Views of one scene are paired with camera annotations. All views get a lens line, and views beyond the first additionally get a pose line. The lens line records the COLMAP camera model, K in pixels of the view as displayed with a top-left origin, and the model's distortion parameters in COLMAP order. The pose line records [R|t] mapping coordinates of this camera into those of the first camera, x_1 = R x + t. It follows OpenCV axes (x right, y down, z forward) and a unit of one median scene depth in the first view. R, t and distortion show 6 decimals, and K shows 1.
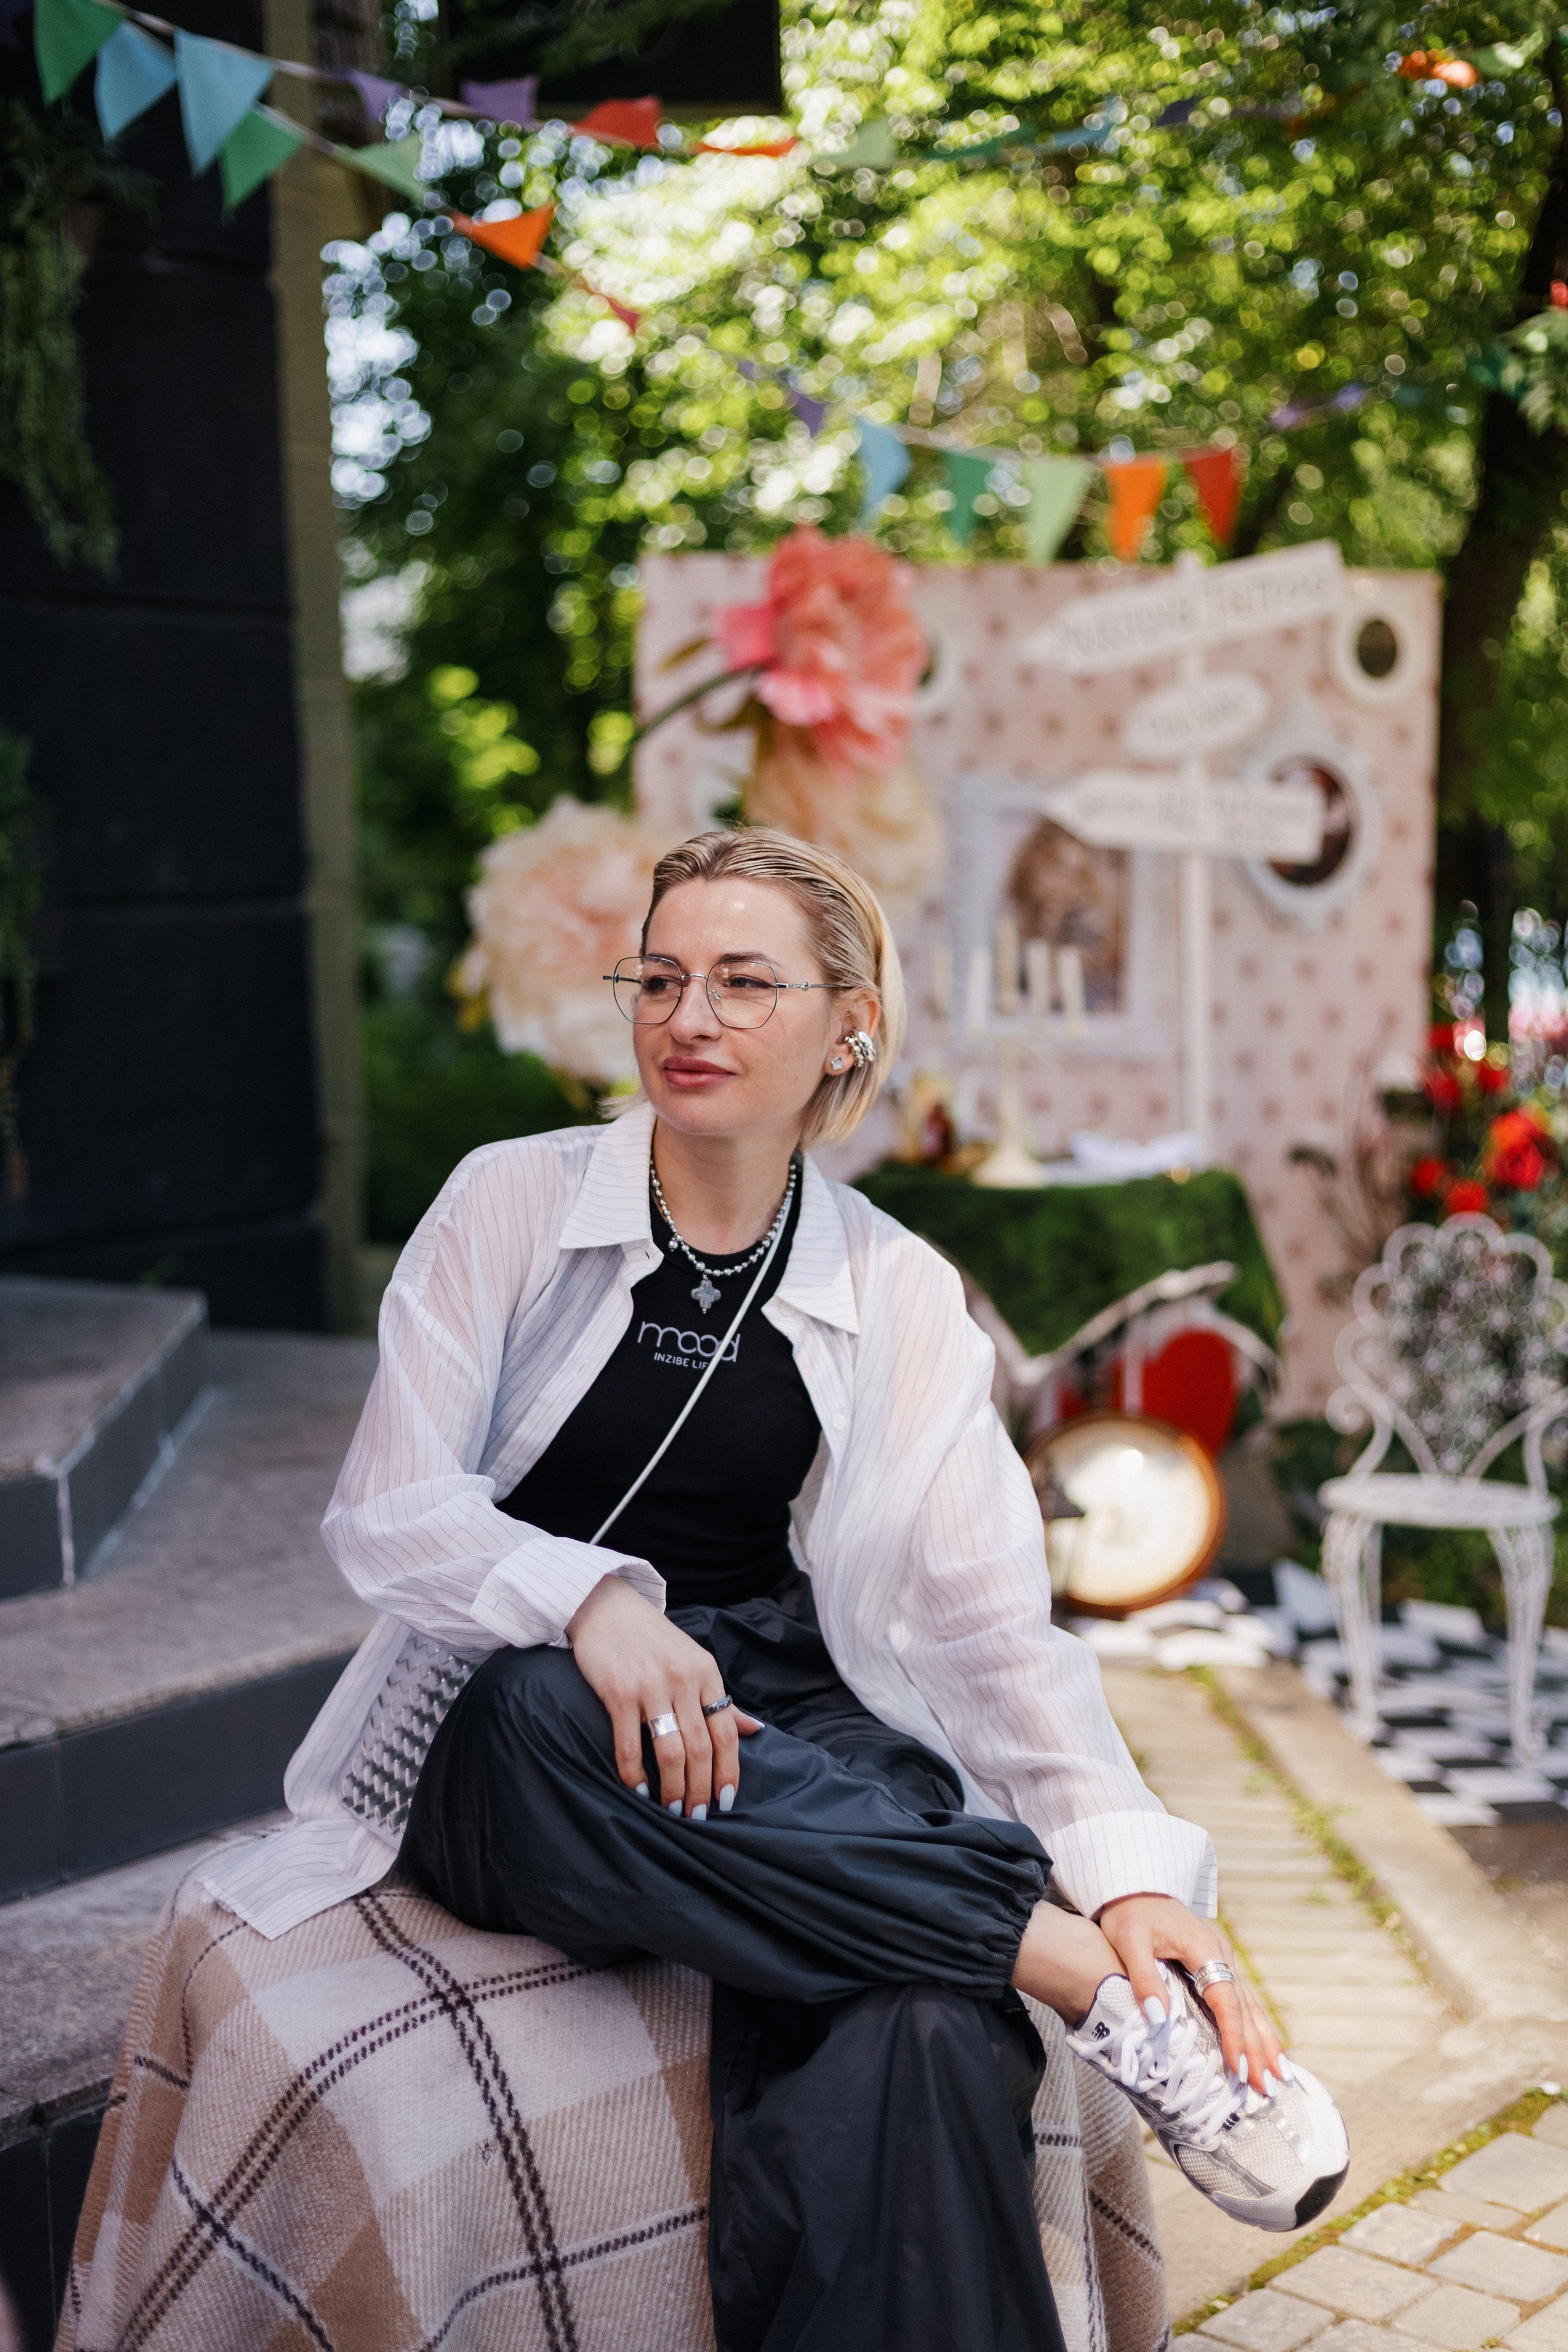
lens RADIAL K [[3416.0, 0, 784.0], [0, 3416.0, 1176.0], [0, 0, 1]] dist [0.299697, -1.257481]
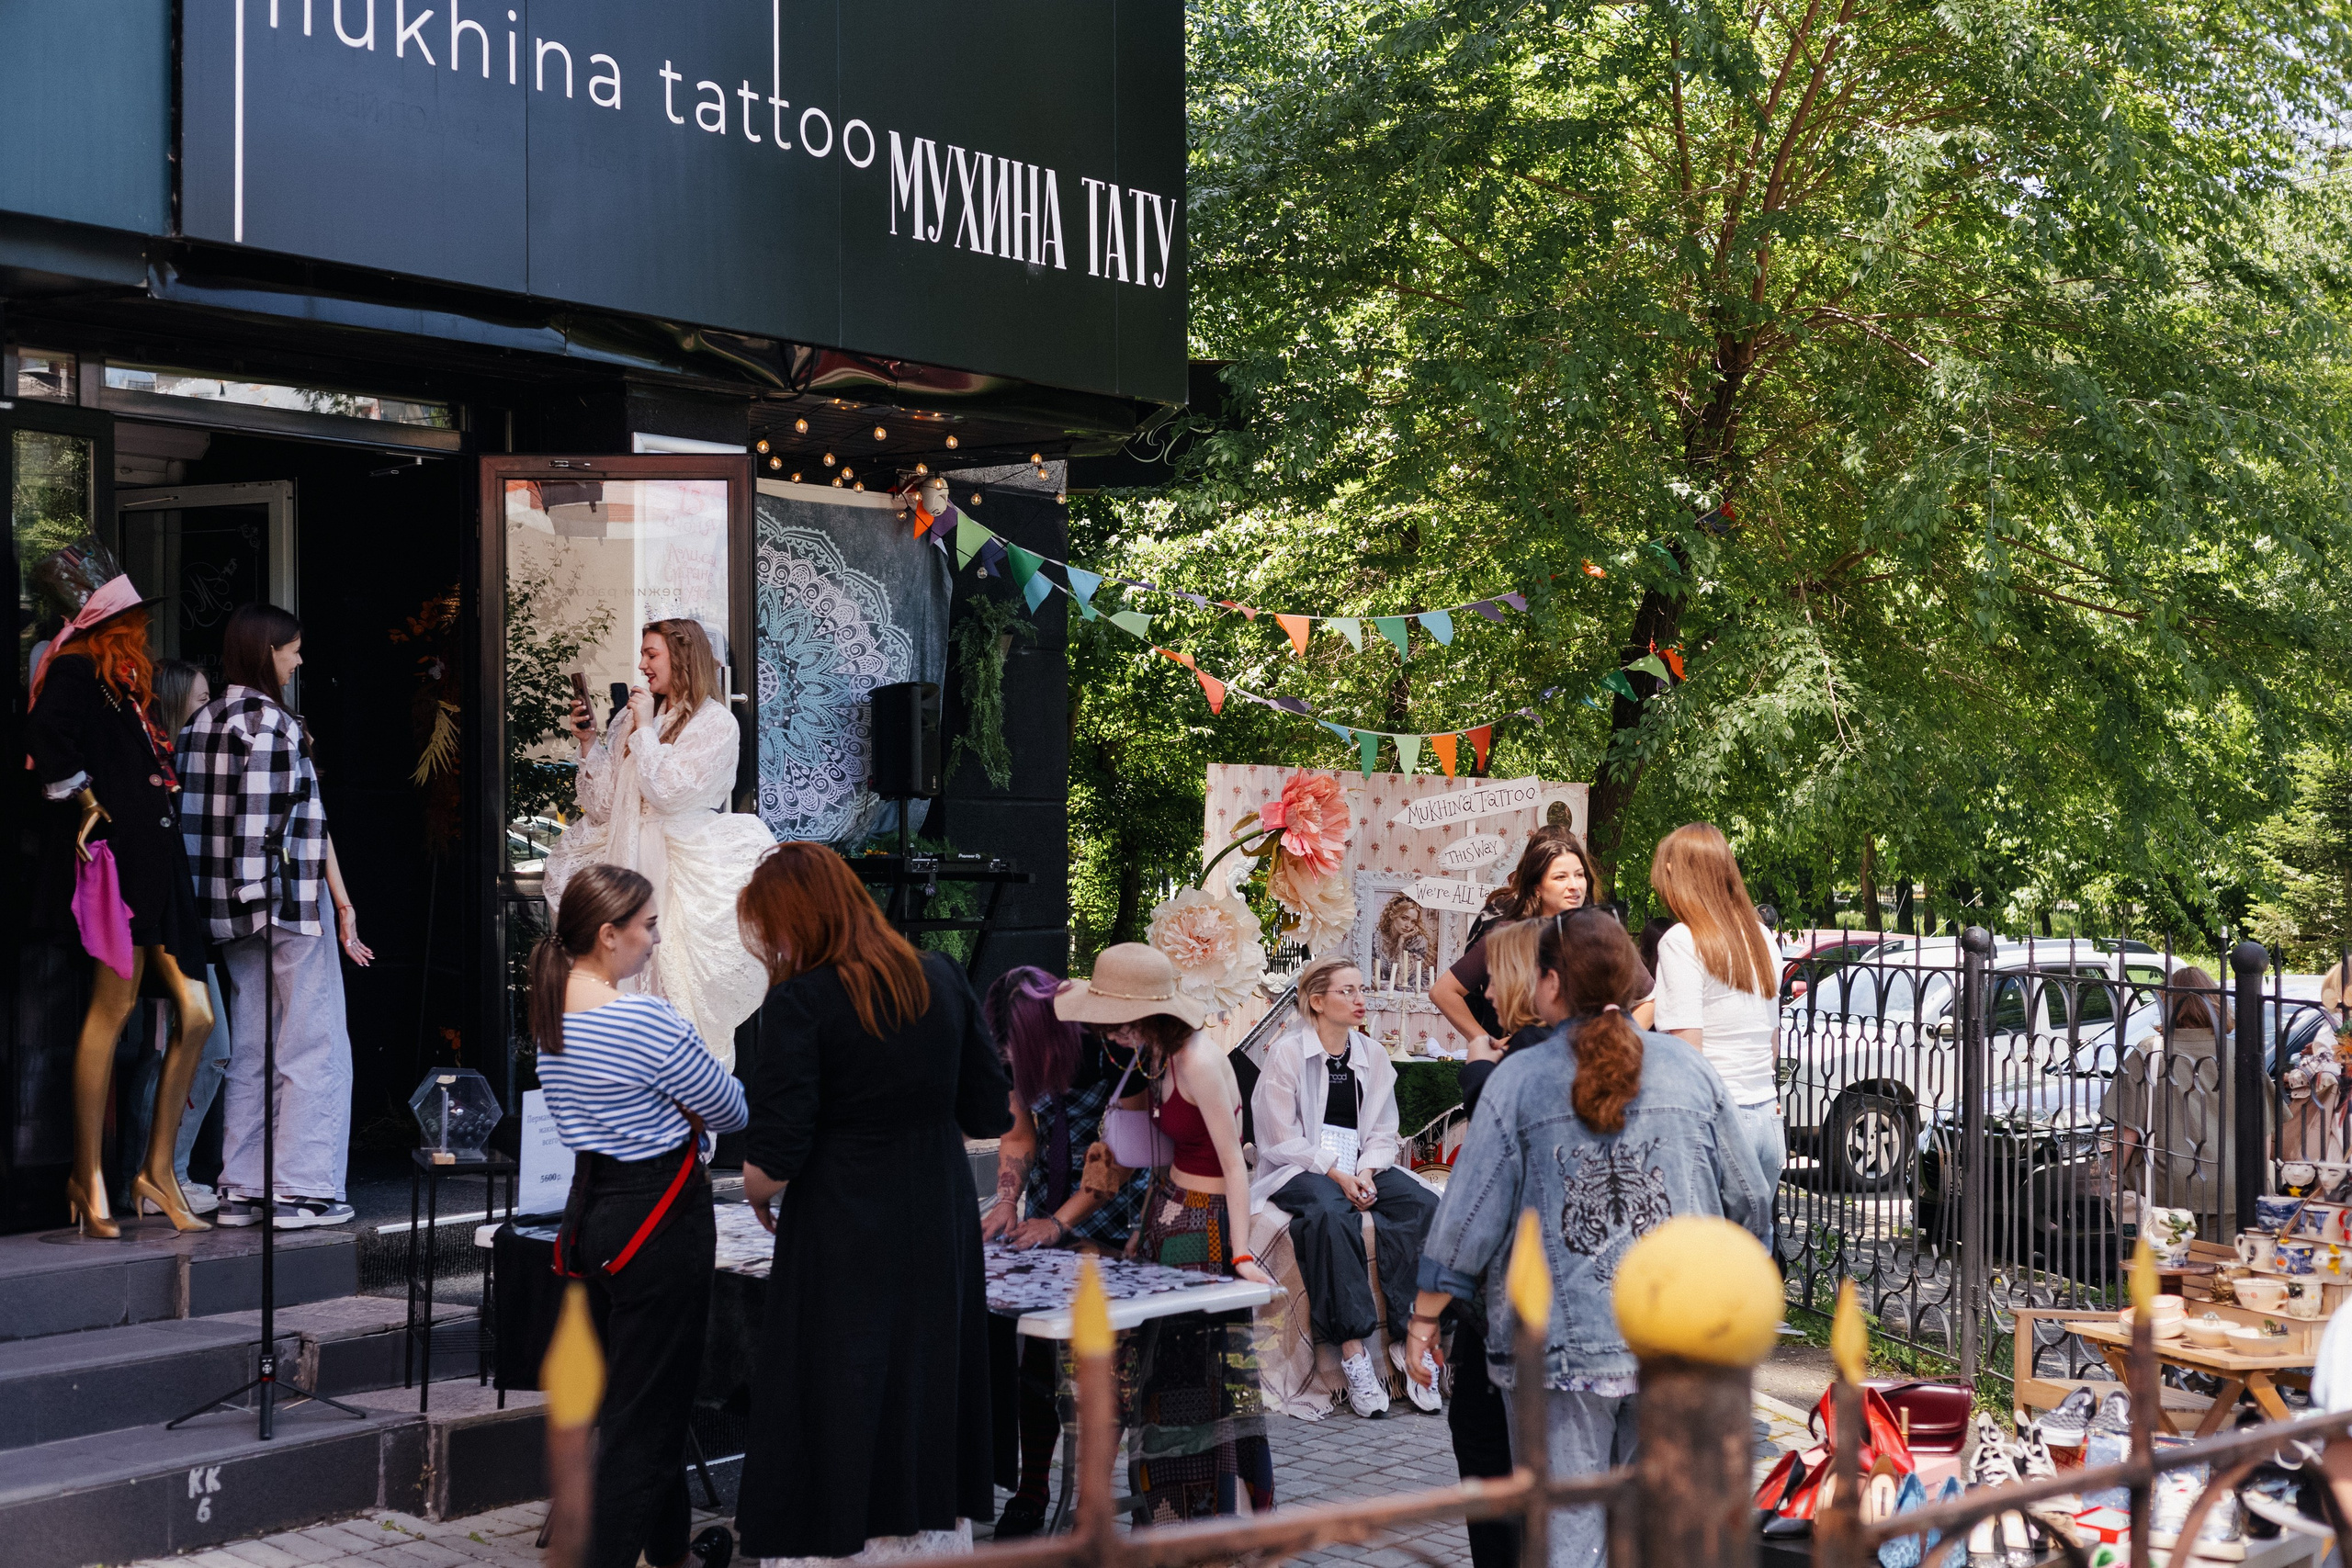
lens RADIAL K [[3302.9, 0, 1176.0], [0, 3302.9, 784.0], [0, 0, 1]] dist [0.258031, -0.875821]
pose [[0.999050, 0.030775, 0.030856, -0.133839], [-0.027318, 0.993904, -0.106810, 0.051253], [-0.033955, 0.105865, 0.993801, -1.081536]]
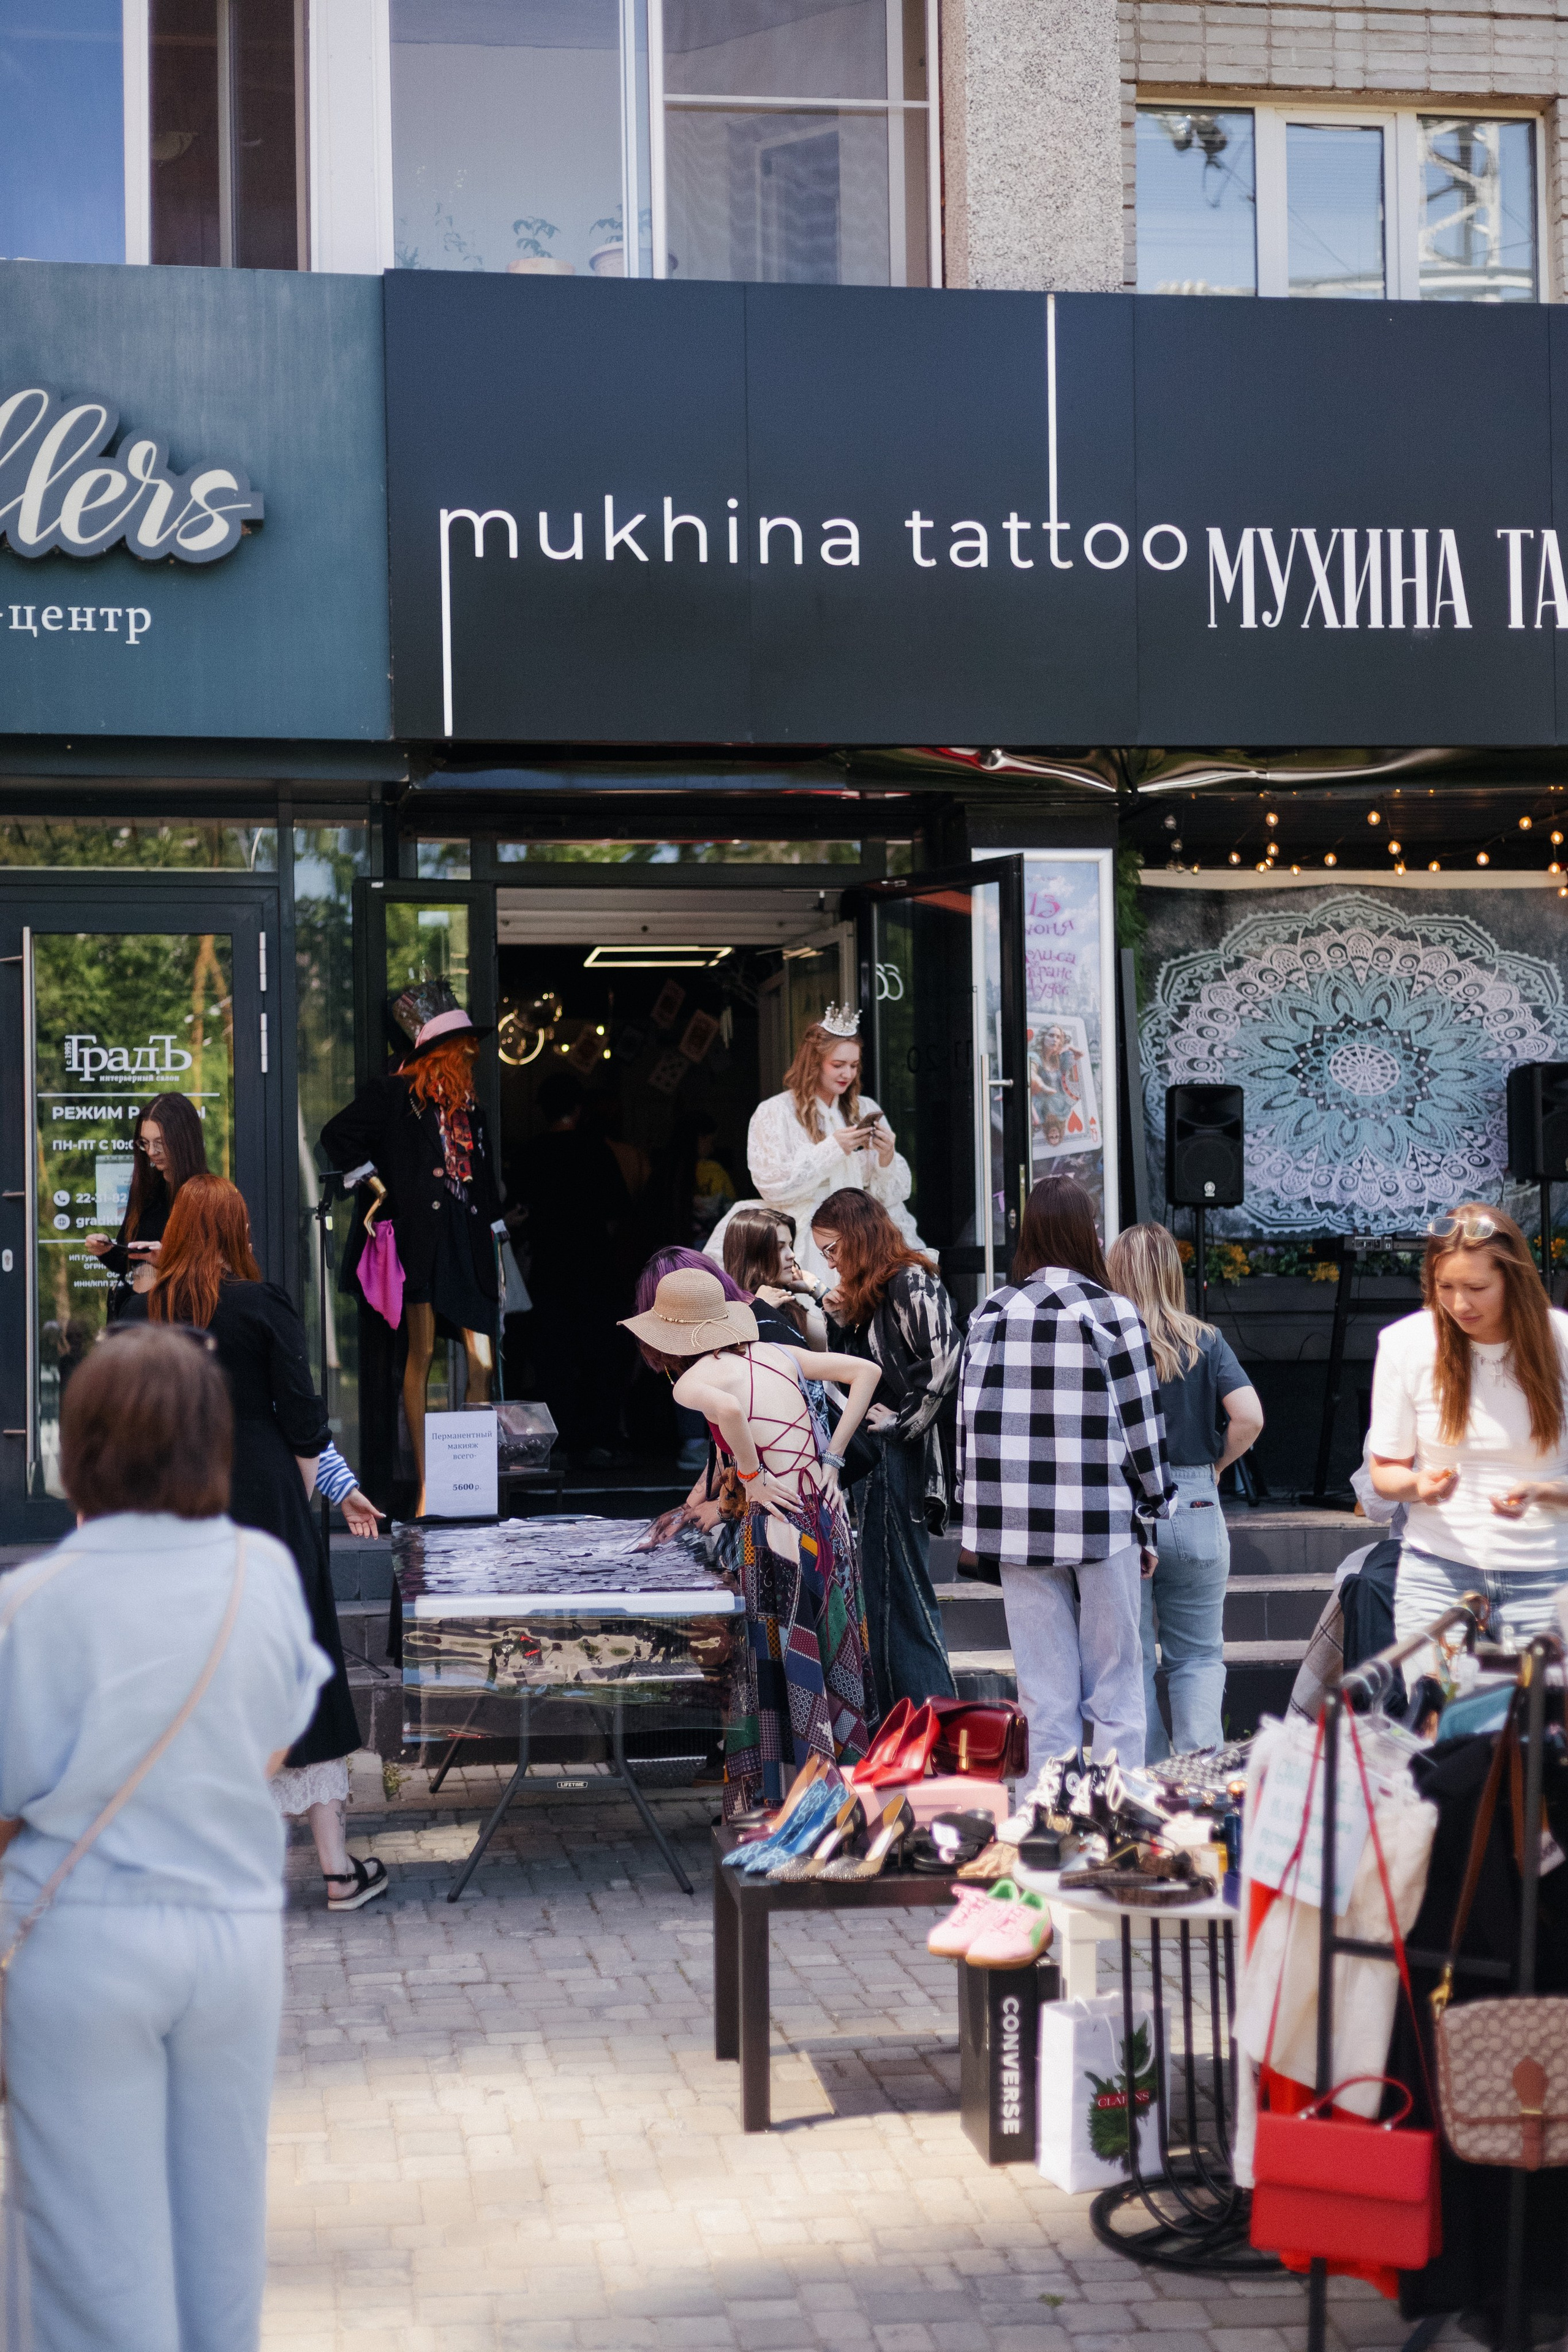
lens RADIAL K [[3322.0, 0, 783.6], [0, 3322.0, 1173.6], [0, 0, 1]] dist [0.266789, -0.840615]
pose [[0.739465, -0.004416, -0.673180, 0.710087], [-0.073305, 0.993504, -0.087040, 0.050960], [0.669192, 0.113711, 0.734338, -0.854321]]
